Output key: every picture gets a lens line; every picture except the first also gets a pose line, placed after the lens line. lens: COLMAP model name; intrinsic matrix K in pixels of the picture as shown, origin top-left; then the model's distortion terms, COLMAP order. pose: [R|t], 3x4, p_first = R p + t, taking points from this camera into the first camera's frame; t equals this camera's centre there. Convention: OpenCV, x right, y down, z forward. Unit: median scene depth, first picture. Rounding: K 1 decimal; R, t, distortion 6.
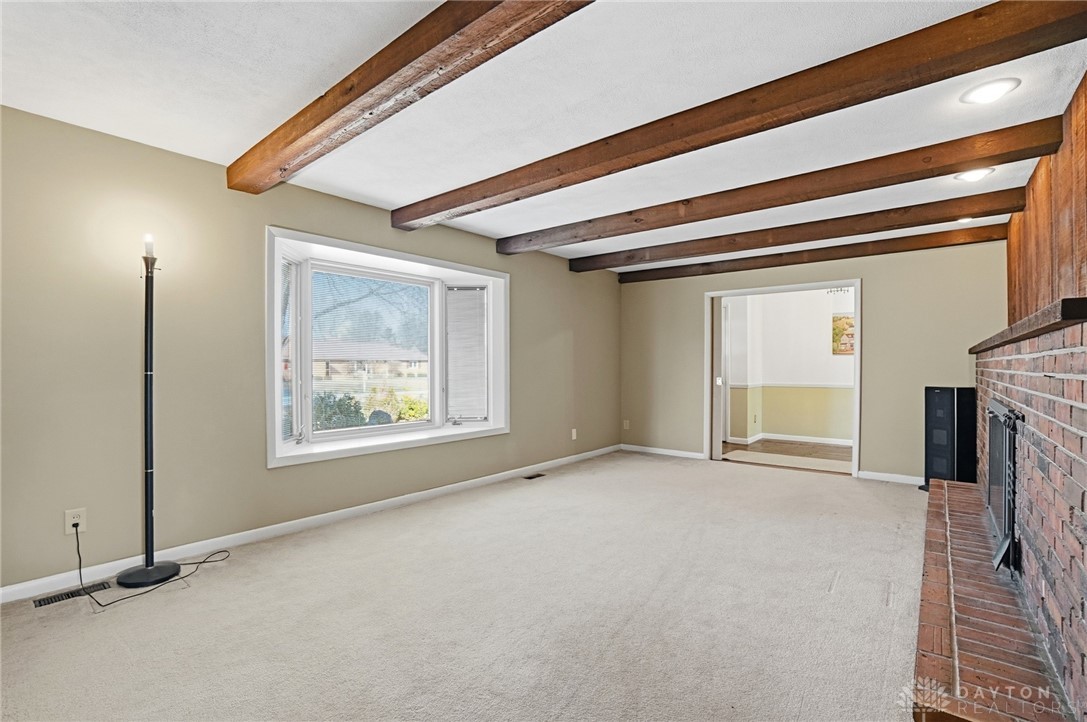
lens RADIAL K [[495.0, 0, 545.9], [0, 495.0, 366.4], [0, 0, 1]] dist [-0.025760, -0.000008]
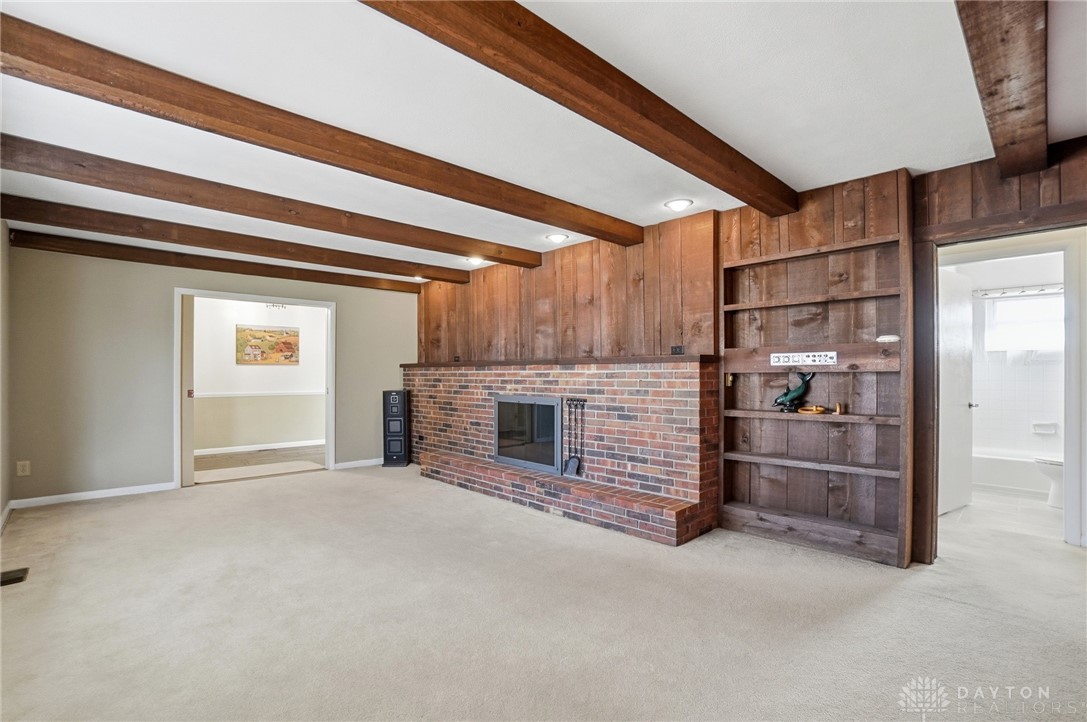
lens RADIAL K [[495.0, 0, 521.4], [0, 495.0, 374.2], [0, 0, 1]] dist [-0.025760, -0.000008]
pose [[0.164467, -0.000843, 0.986382, -0.398542], [0.000977, 0.999999, 0.000691, -0.004237], [-0.986382, 0.000850, 0.164468, 0.295911]]
